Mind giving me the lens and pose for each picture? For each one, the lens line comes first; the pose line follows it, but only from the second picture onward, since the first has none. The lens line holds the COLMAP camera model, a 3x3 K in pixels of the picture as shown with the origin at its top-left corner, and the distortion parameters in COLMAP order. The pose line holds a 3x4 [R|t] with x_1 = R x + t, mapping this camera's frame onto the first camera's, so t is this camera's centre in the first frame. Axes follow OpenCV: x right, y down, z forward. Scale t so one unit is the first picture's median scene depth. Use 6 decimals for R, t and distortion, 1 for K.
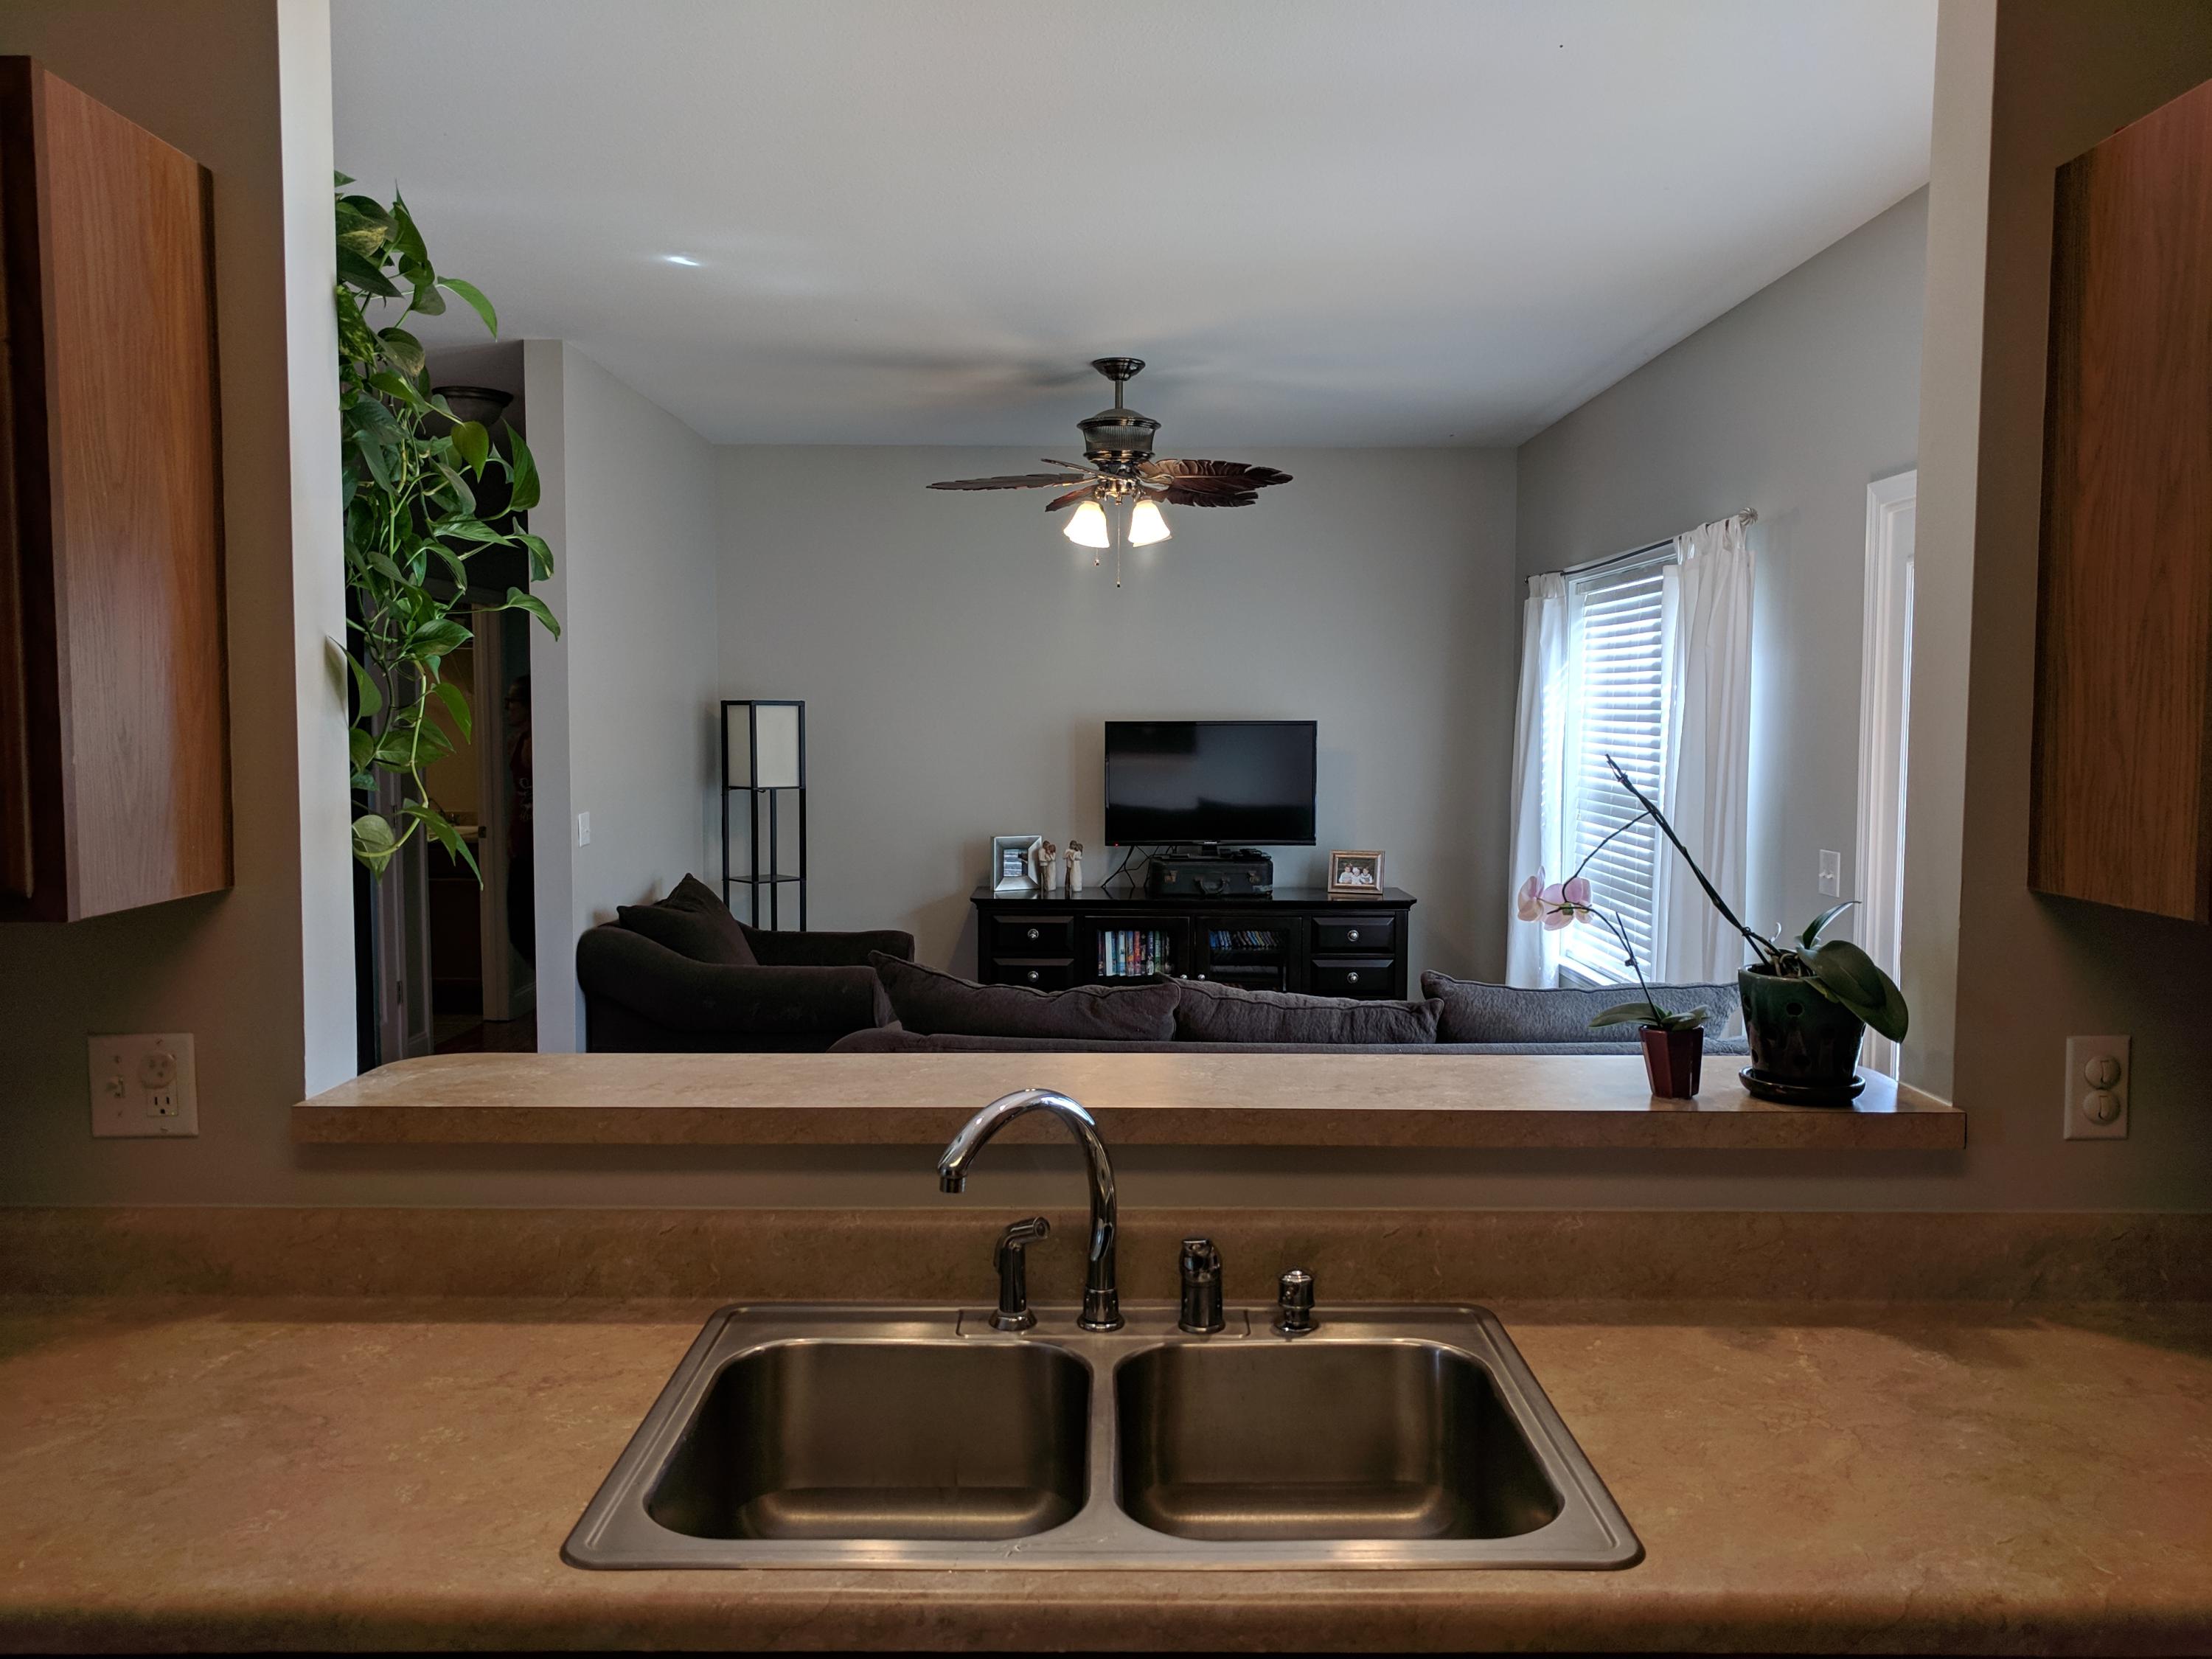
lens RADIAL K [[1707.4, 0, 1106.0], [0, 1707.4, 829.5], [0, 0, 1]] dist [-0.002057, -0.001497]
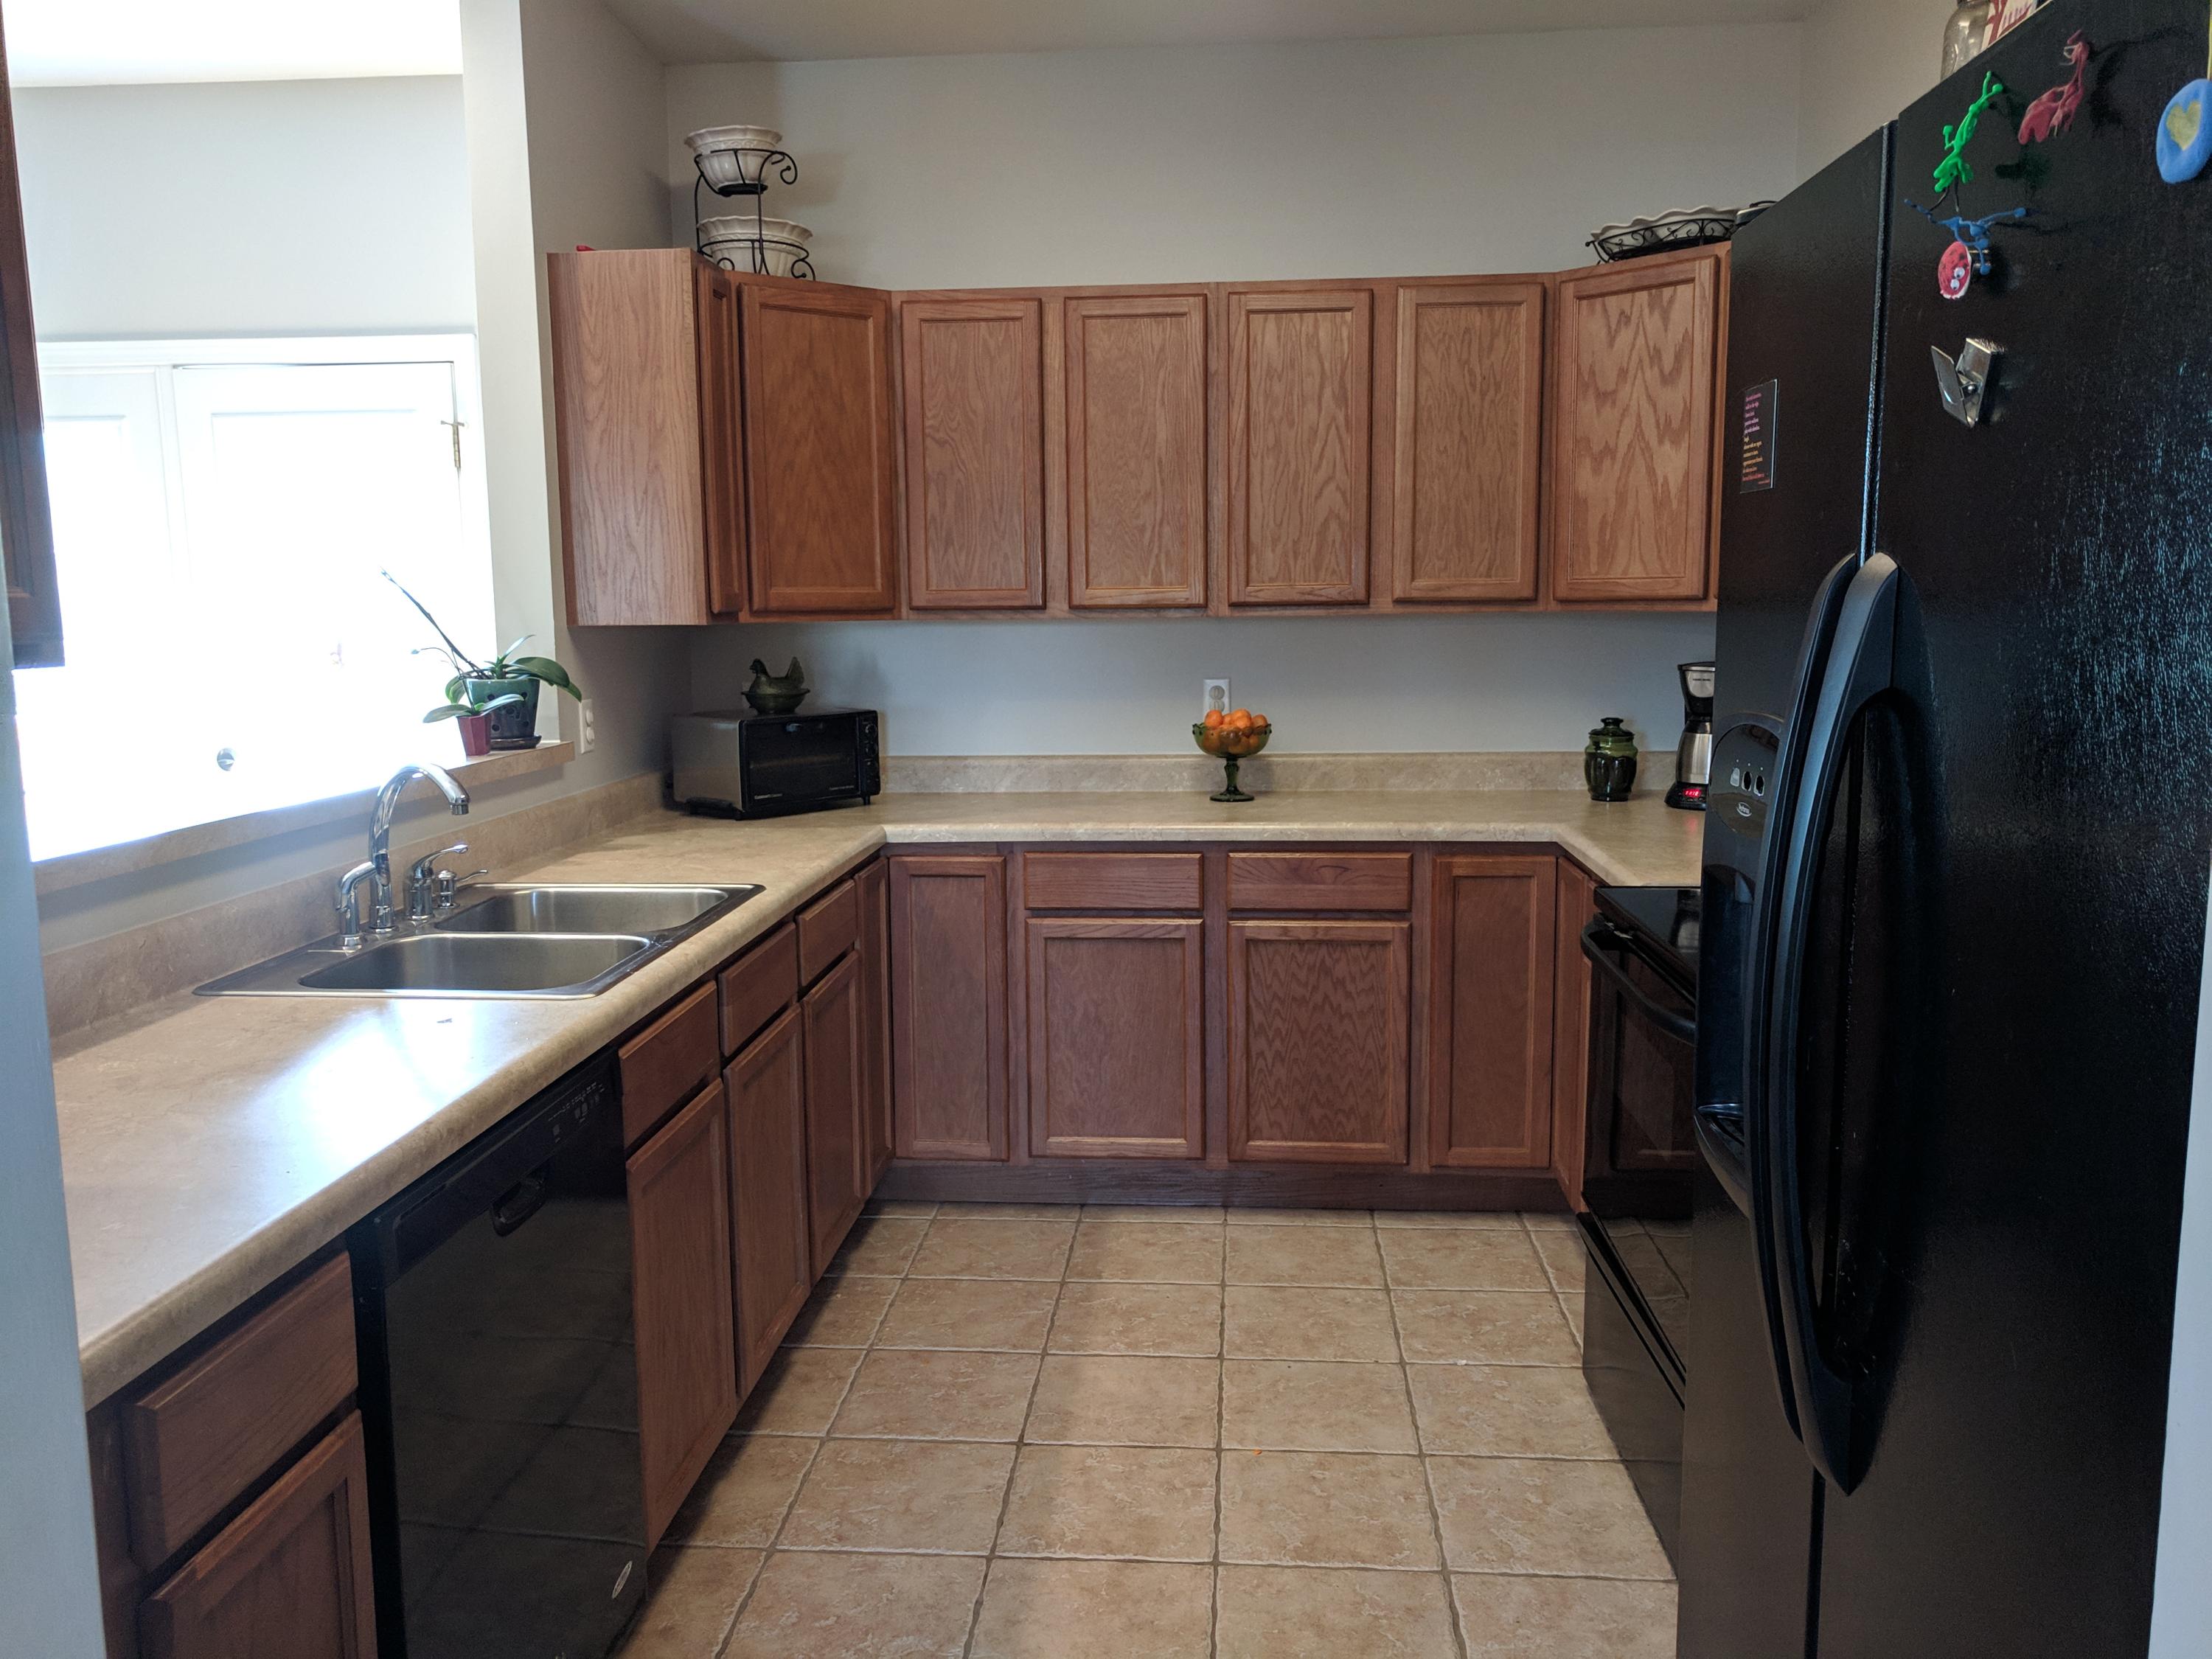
lens RADIAL K [[1692.6, 0, 1106.0], [0, 1692.6, 829.5], [0, 0, 1]] dist [0.062339, -0.000168]
pose [[0.084884, -0.143866, 0.985950, -1.353167], [0.082382, 0.987147, 0.136948, 0.049092], [-0.992979, 0.069600, 0.095645, 0.225713]]
